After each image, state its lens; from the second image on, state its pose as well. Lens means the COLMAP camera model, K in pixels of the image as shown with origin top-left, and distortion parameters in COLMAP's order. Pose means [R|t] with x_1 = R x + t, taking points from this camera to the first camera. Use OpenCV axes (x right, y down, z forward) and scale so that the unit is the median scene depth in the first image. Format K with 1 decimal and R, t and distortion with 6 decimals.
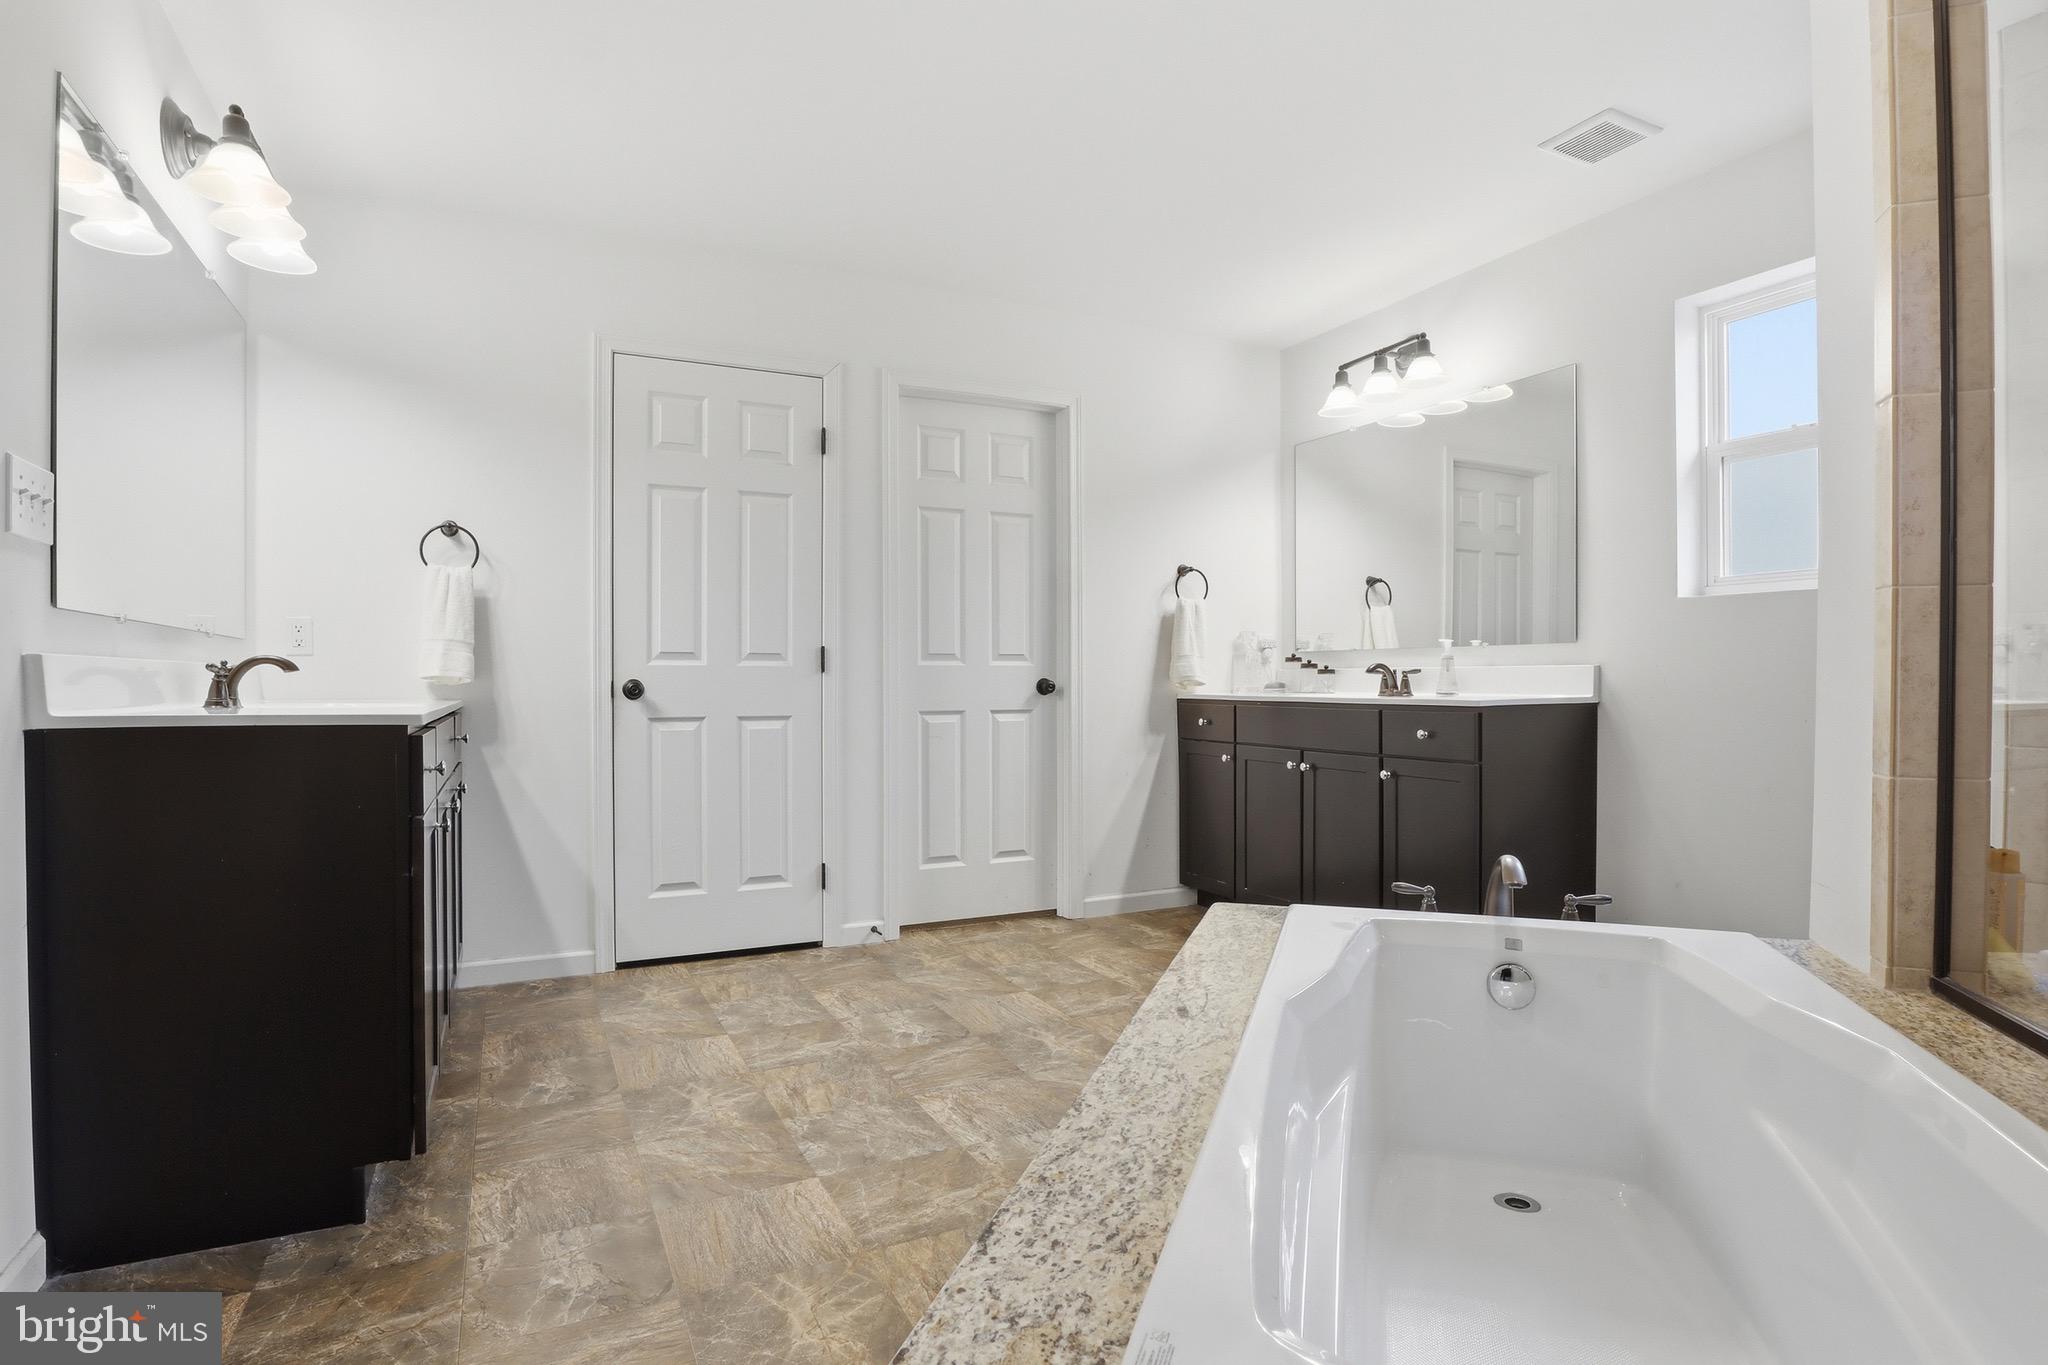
lens RADIAL K [[1044.2, 0, 1019.4], [0, 1044.2, 692.7], [0, 0, 1]] dist [-0.046671, 0.016539]
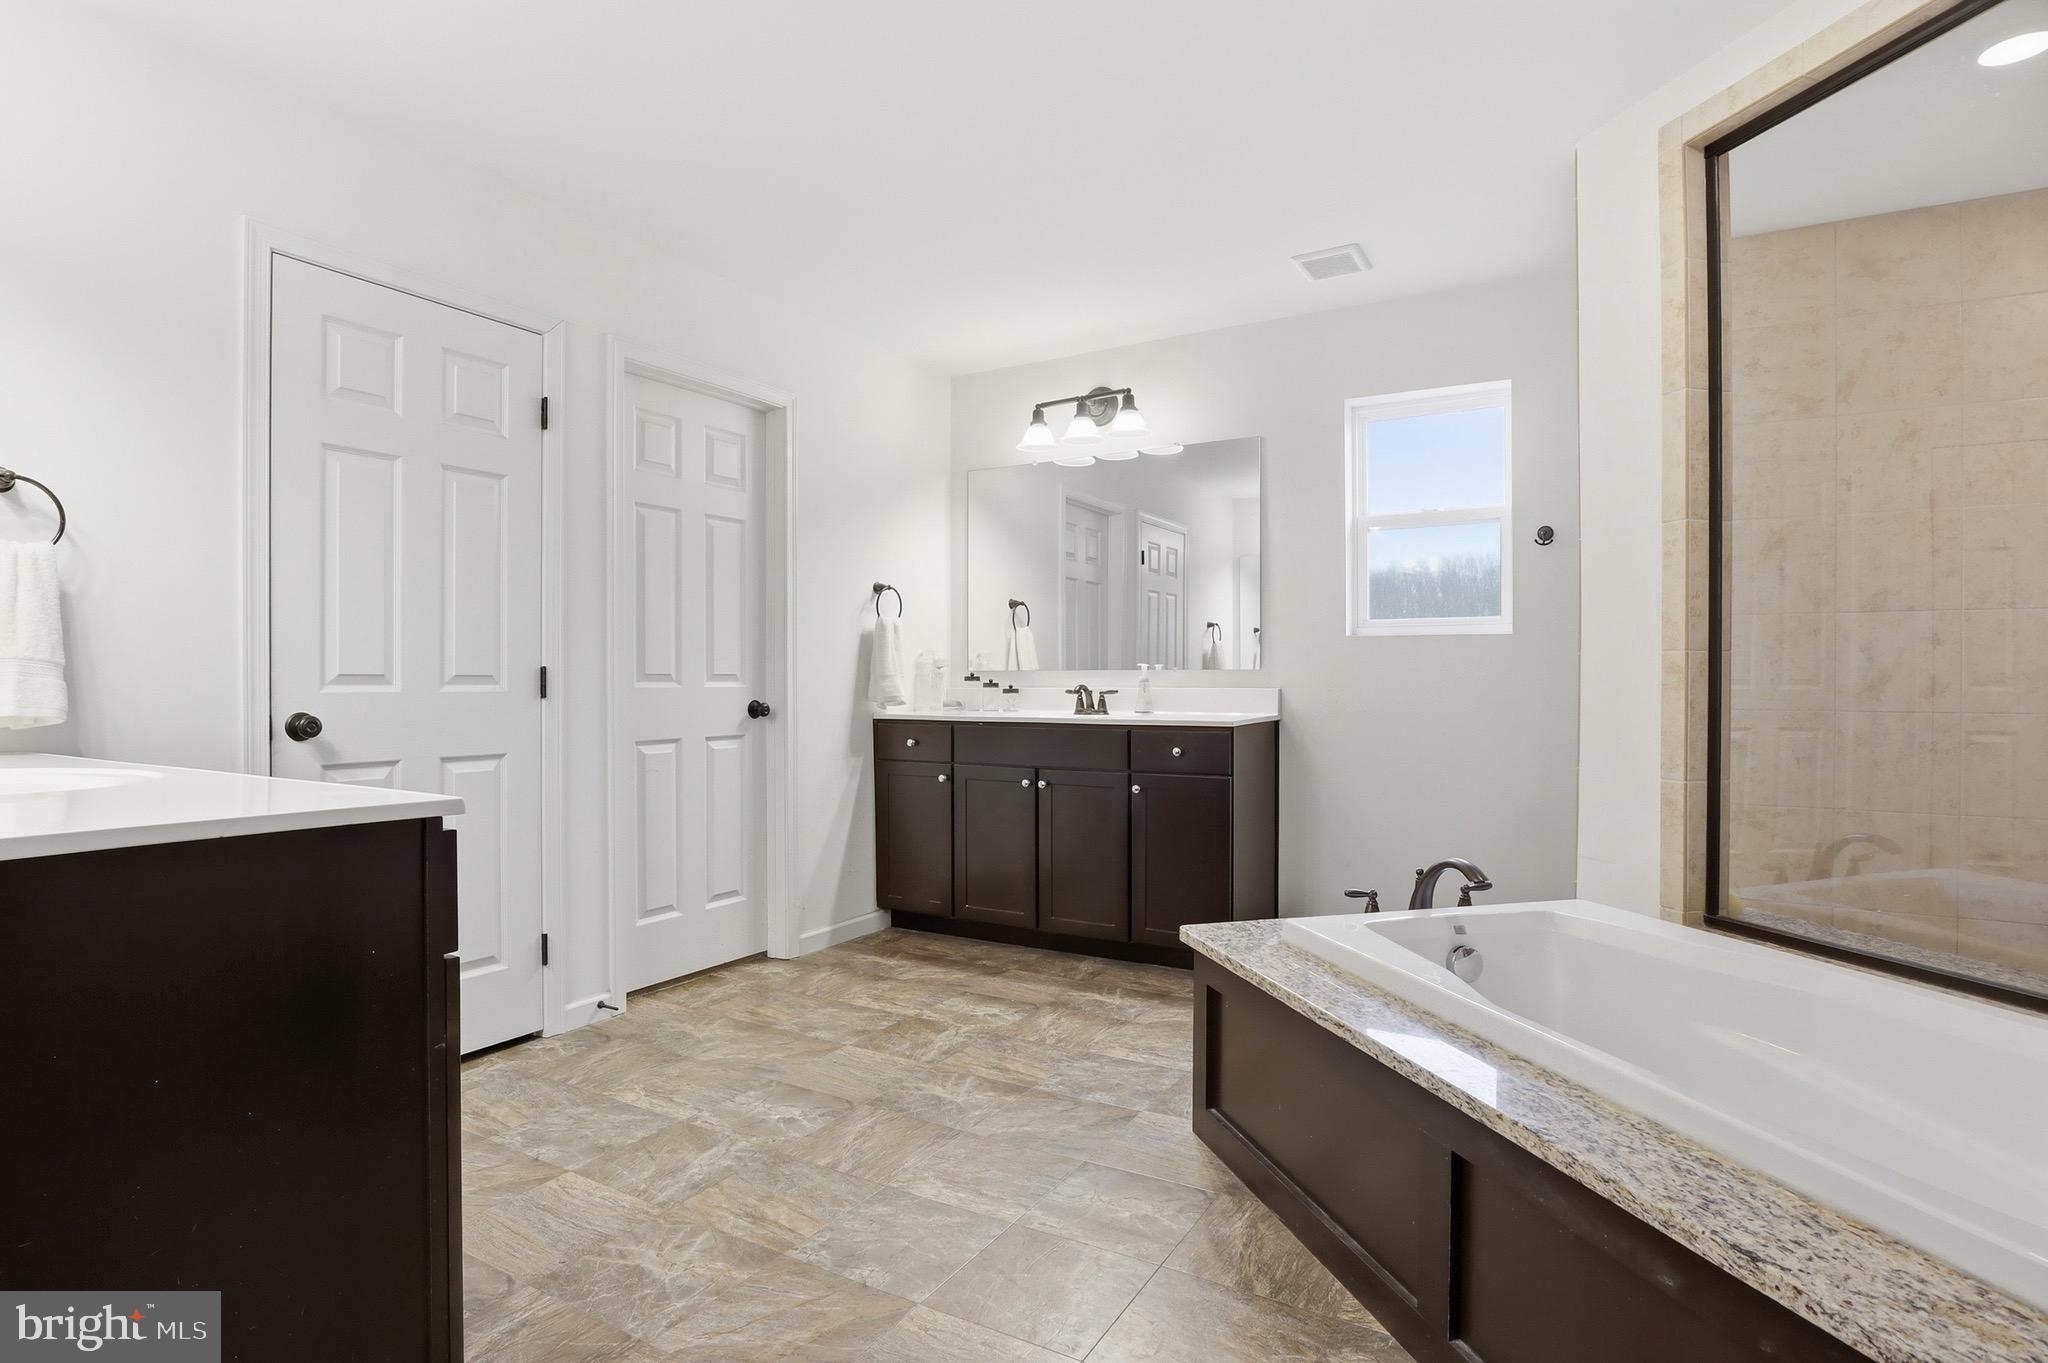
lens RADIAL K [[1044.2, 0, 1019.4], [0, 1044.2, 691.7], [0, 0, 1]] dist [-0.046671, 0.016539]
pose [[0.837763, -0.005400, 0.546008, -0.314174], [0.006434, 0.999979, 0.000018, -0.022157], [-0.545996, 0.003498, 0.837780, 0.123307]]
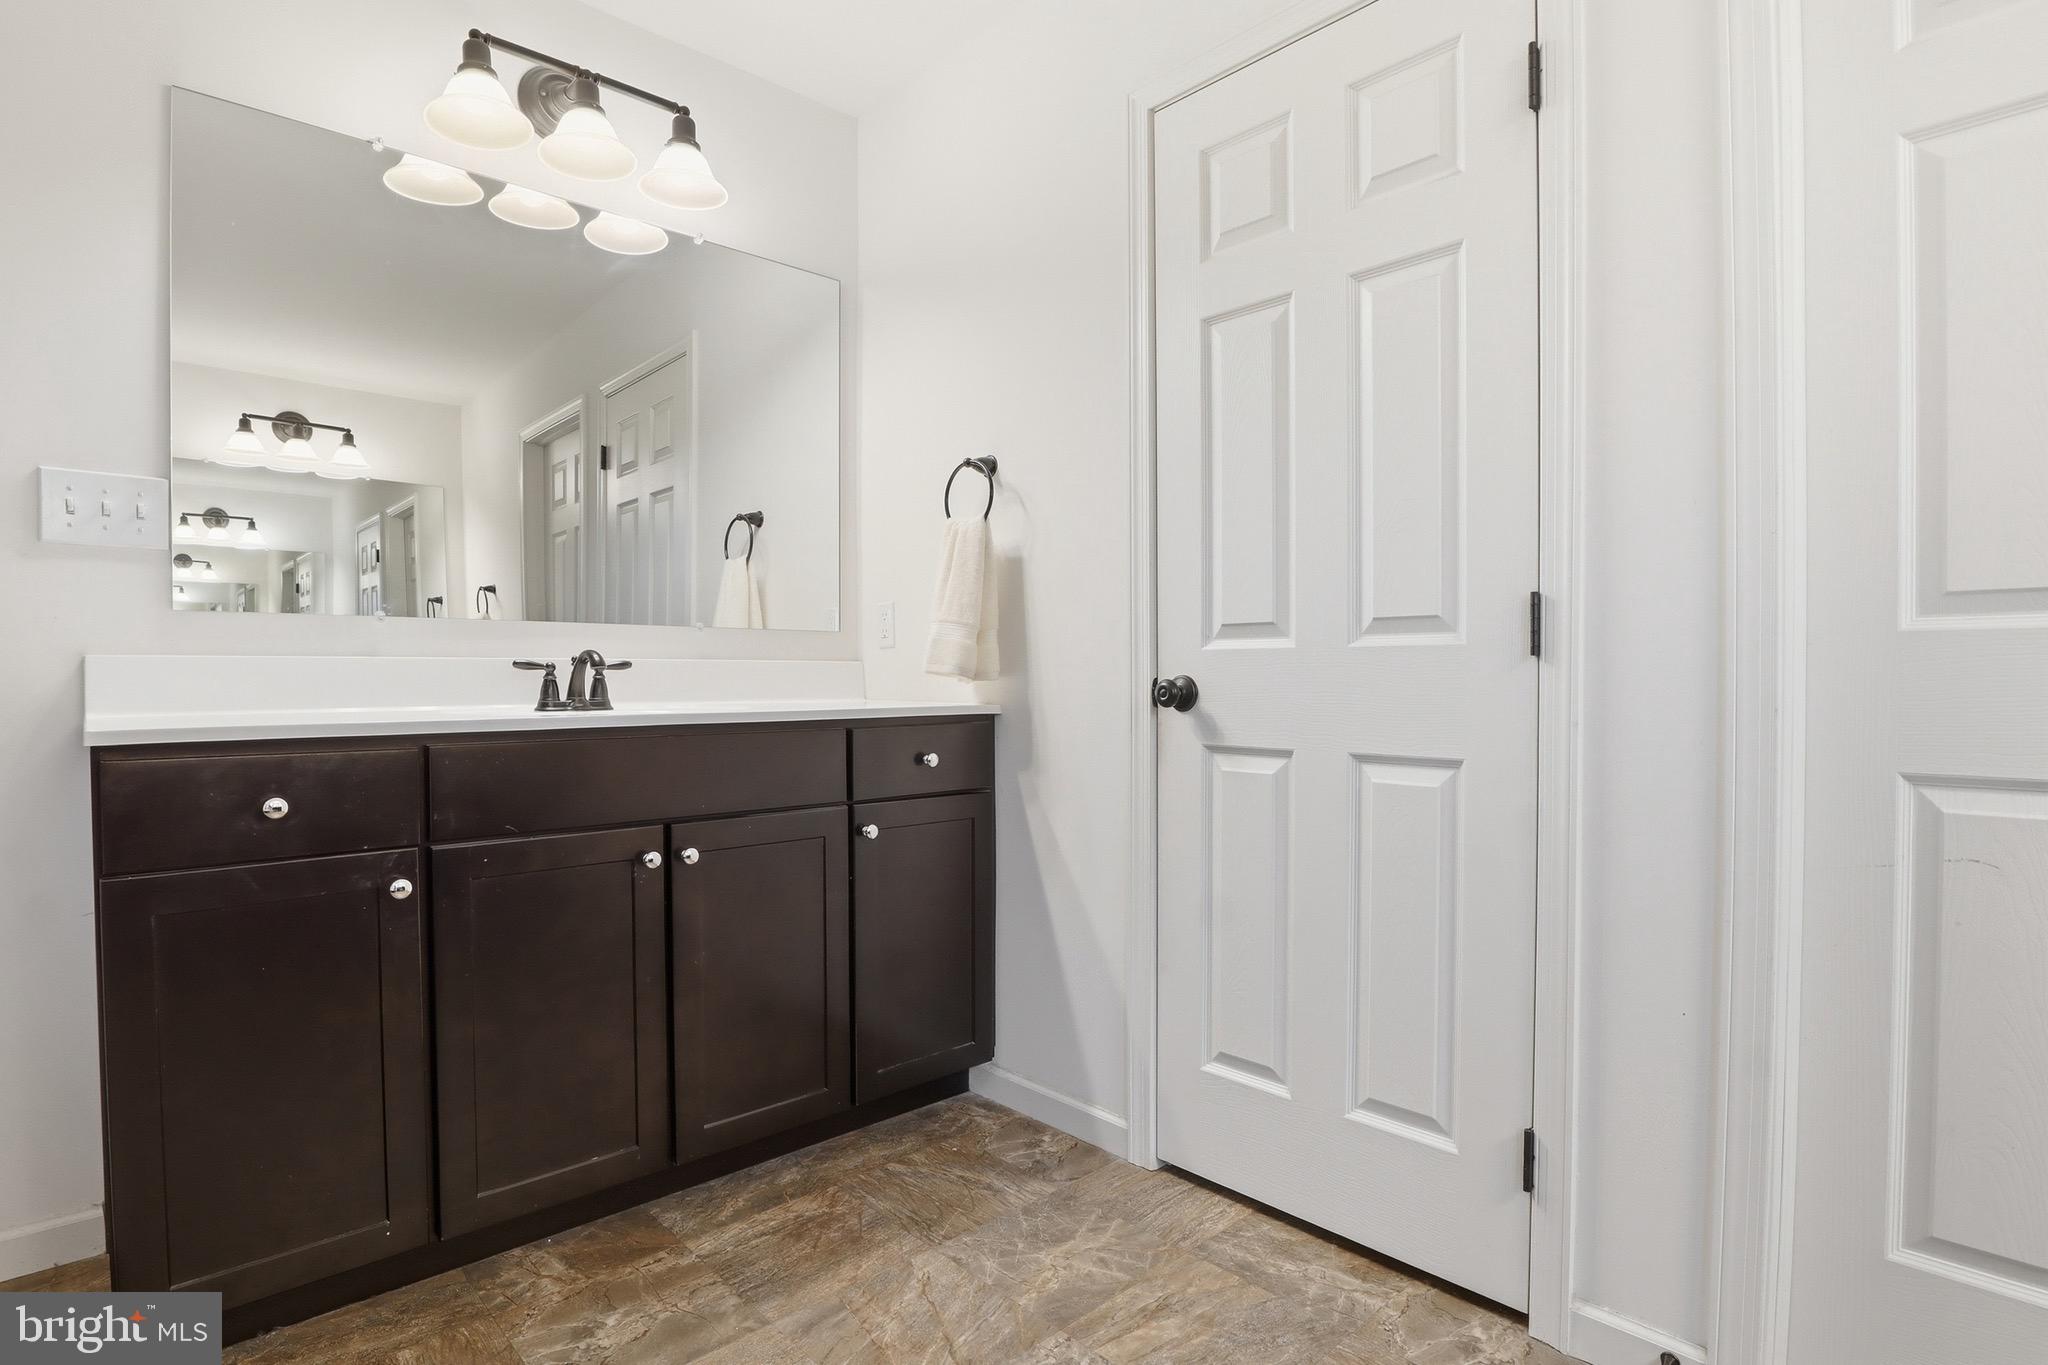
lens RADIAL K [[1044.2, 0, 1019.4], [0, 1044.2, 692.7], [0, 0, 1]] dist [-0.046671, 0.016539]
pose [[0.294367, 0.016815, -0.955545, 0.131191], [-0.008917, 0.999850, 0.014847, -0.010024], [0.955651, 0.004150, 0.294472, 0.686634]]
